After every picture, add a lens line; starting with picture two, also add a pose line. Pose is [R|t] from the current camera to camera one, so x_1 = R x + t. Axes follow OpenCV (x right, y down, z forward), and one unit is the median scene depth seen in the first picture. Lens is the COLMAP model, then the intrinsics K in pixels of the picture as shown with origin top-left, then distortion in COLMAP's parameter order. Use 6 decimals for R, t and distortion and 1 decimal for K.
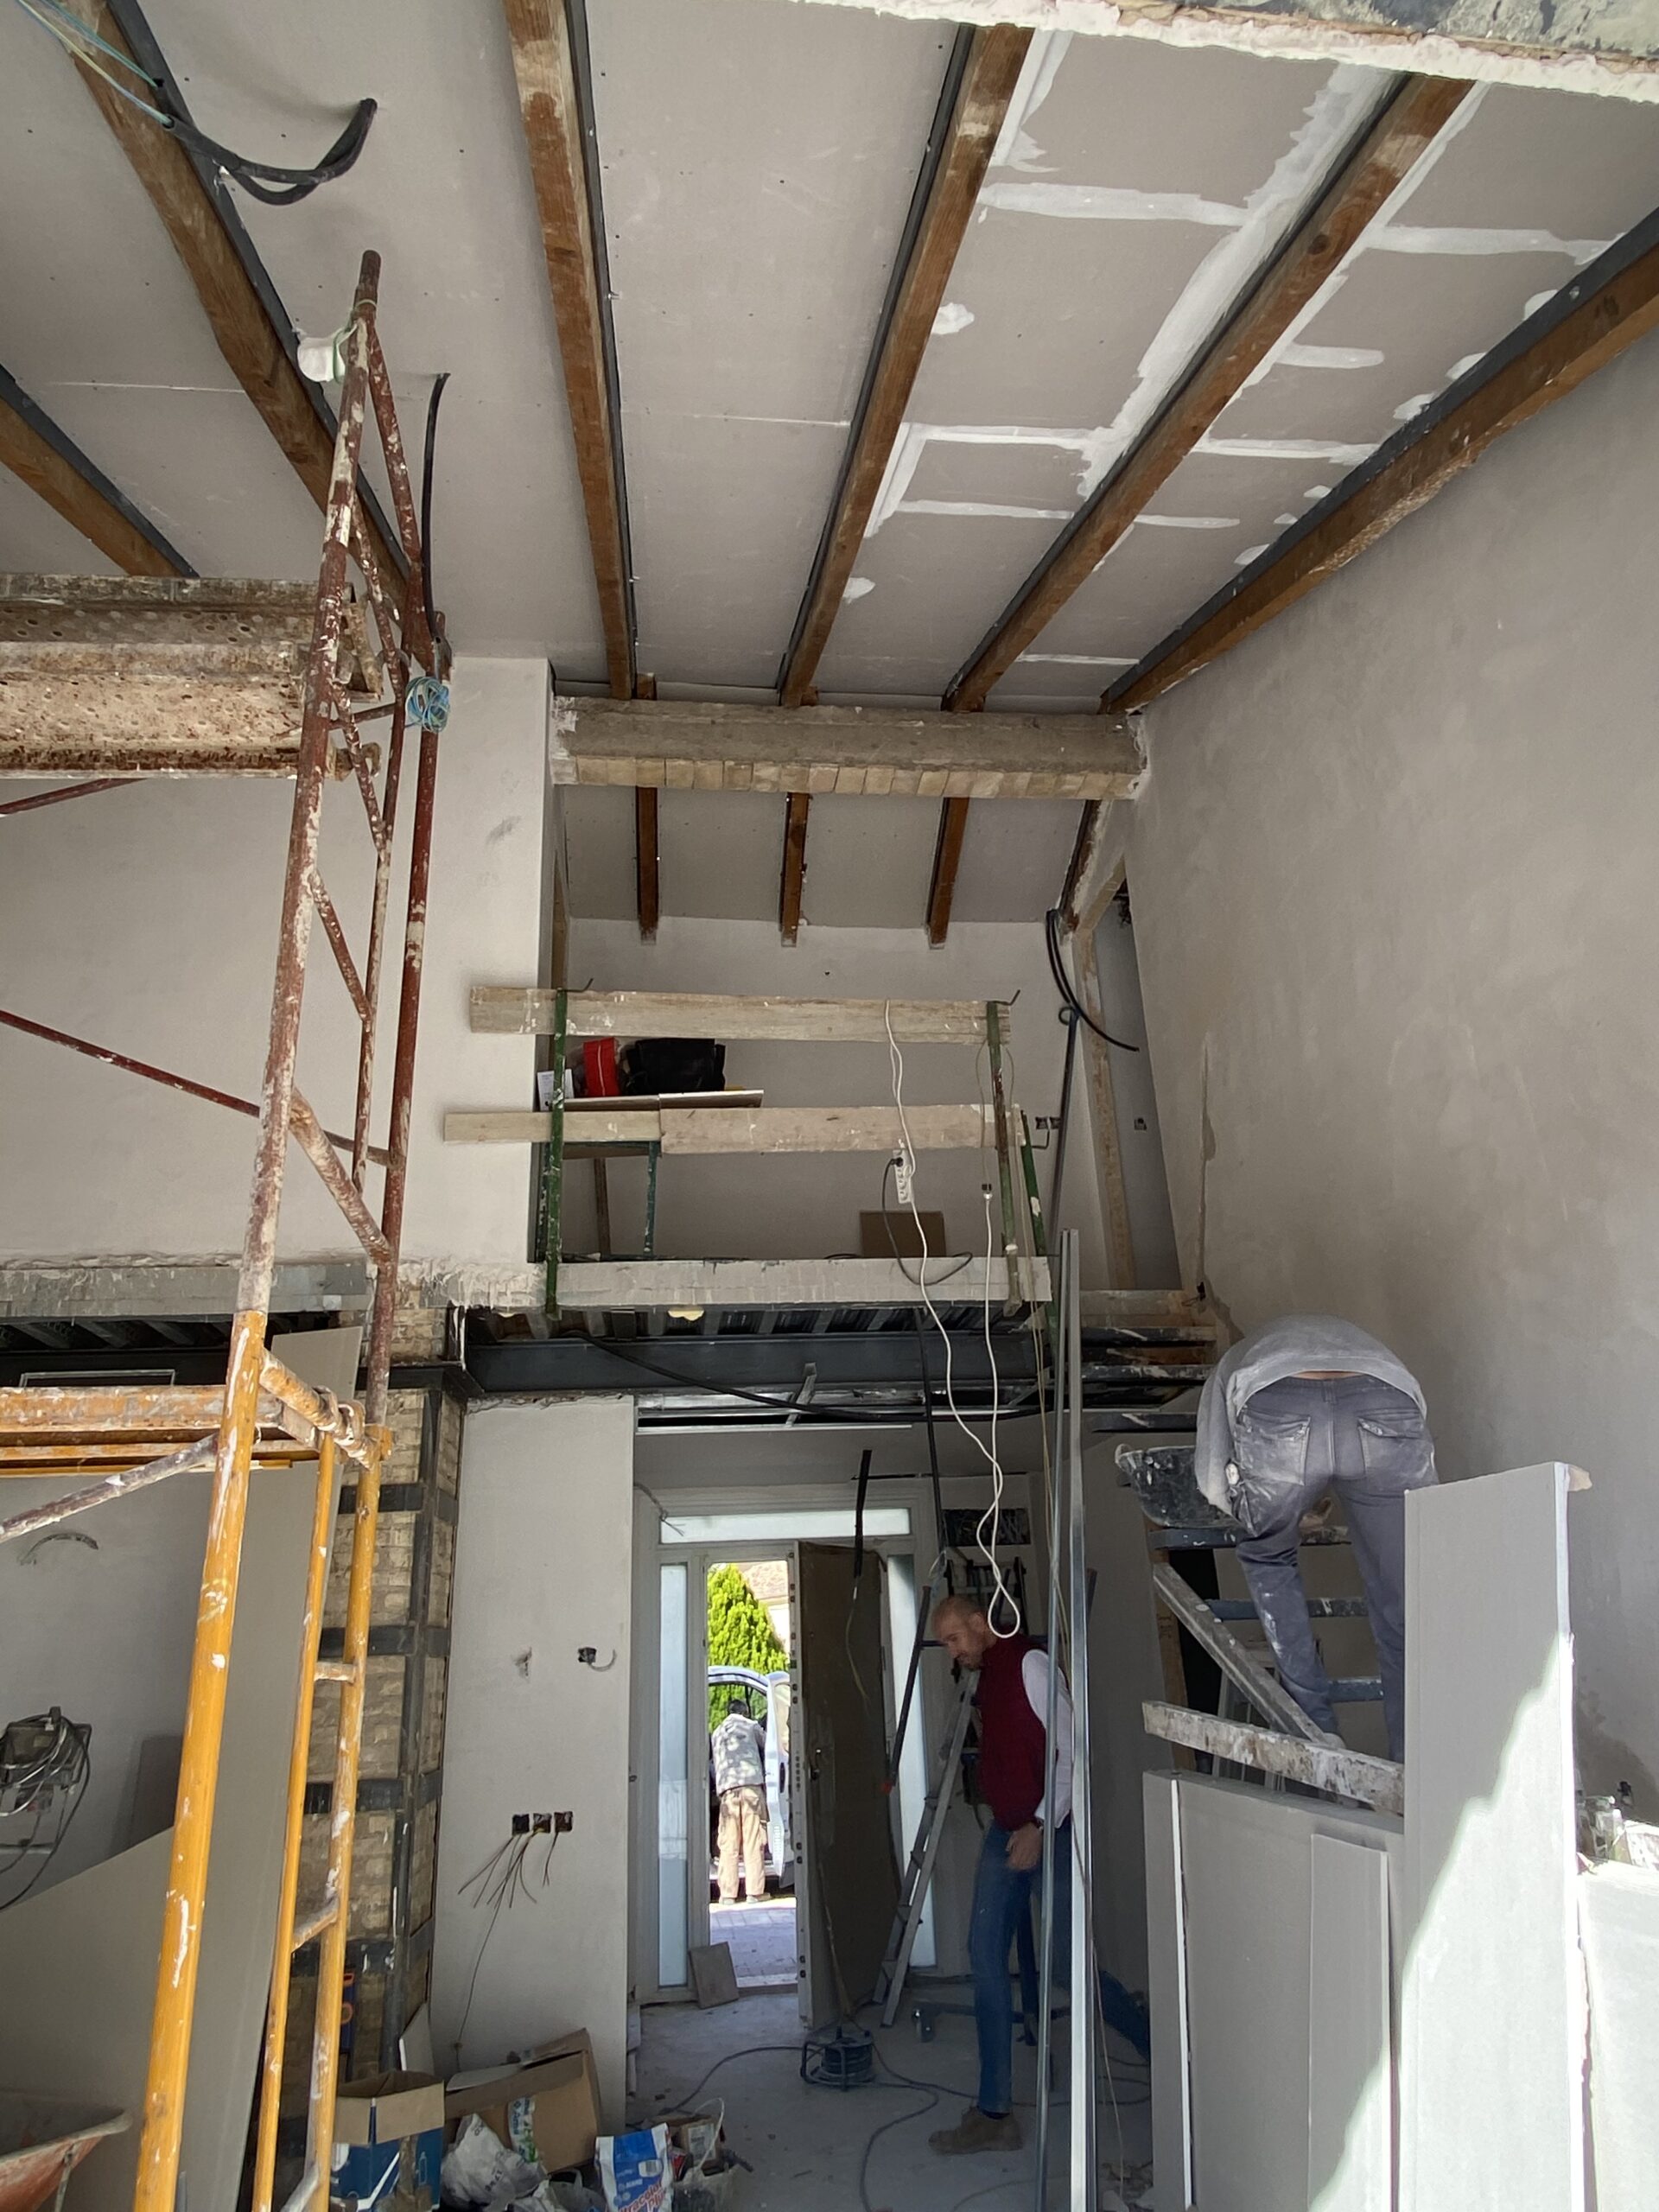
lens RADIAL K [[1357.7, 0, 829.5], [0, 1357.7, 1106.0], [0, 0, 1]] dist [0.084304, -0.095263]
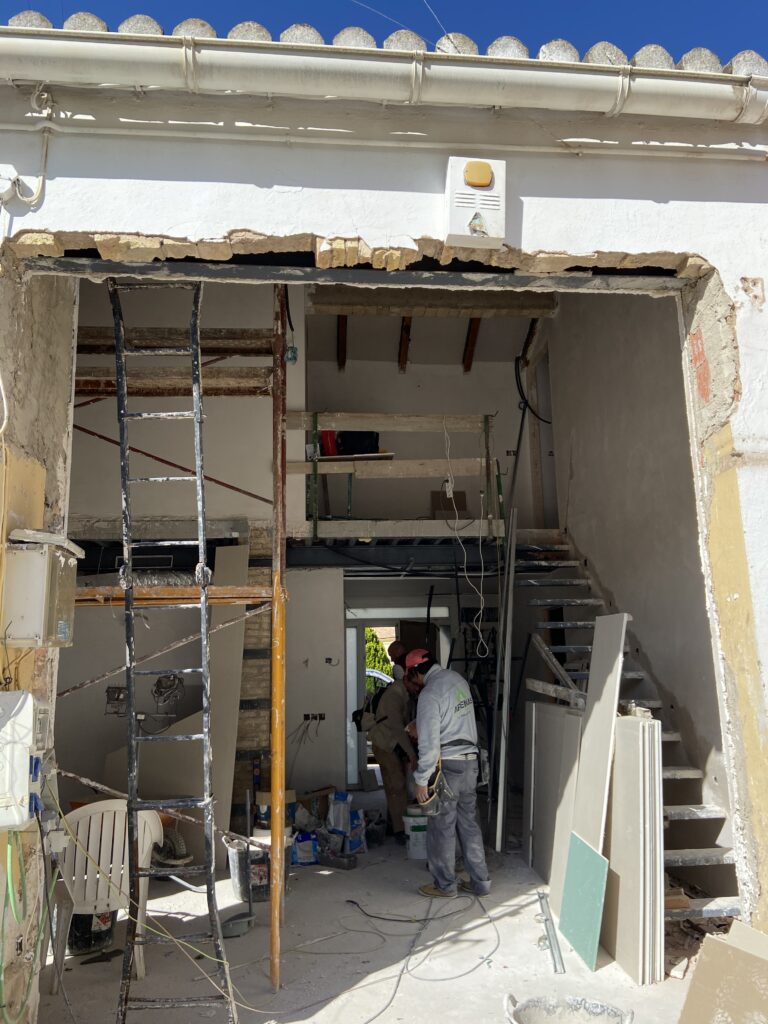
lens RADIAL K [[781.9, 0, 385.1], [0, 781.9, 506.2], [0, 0, 1]] dist [0.101783, -0.116144]
pose [[0.999442, 0.012471, -0.030992, -0.019163], [-0.006785, 0.984150, 0.177206, -0.170282], [0.032711, -0.176897, 0.983686, -0.451490]]
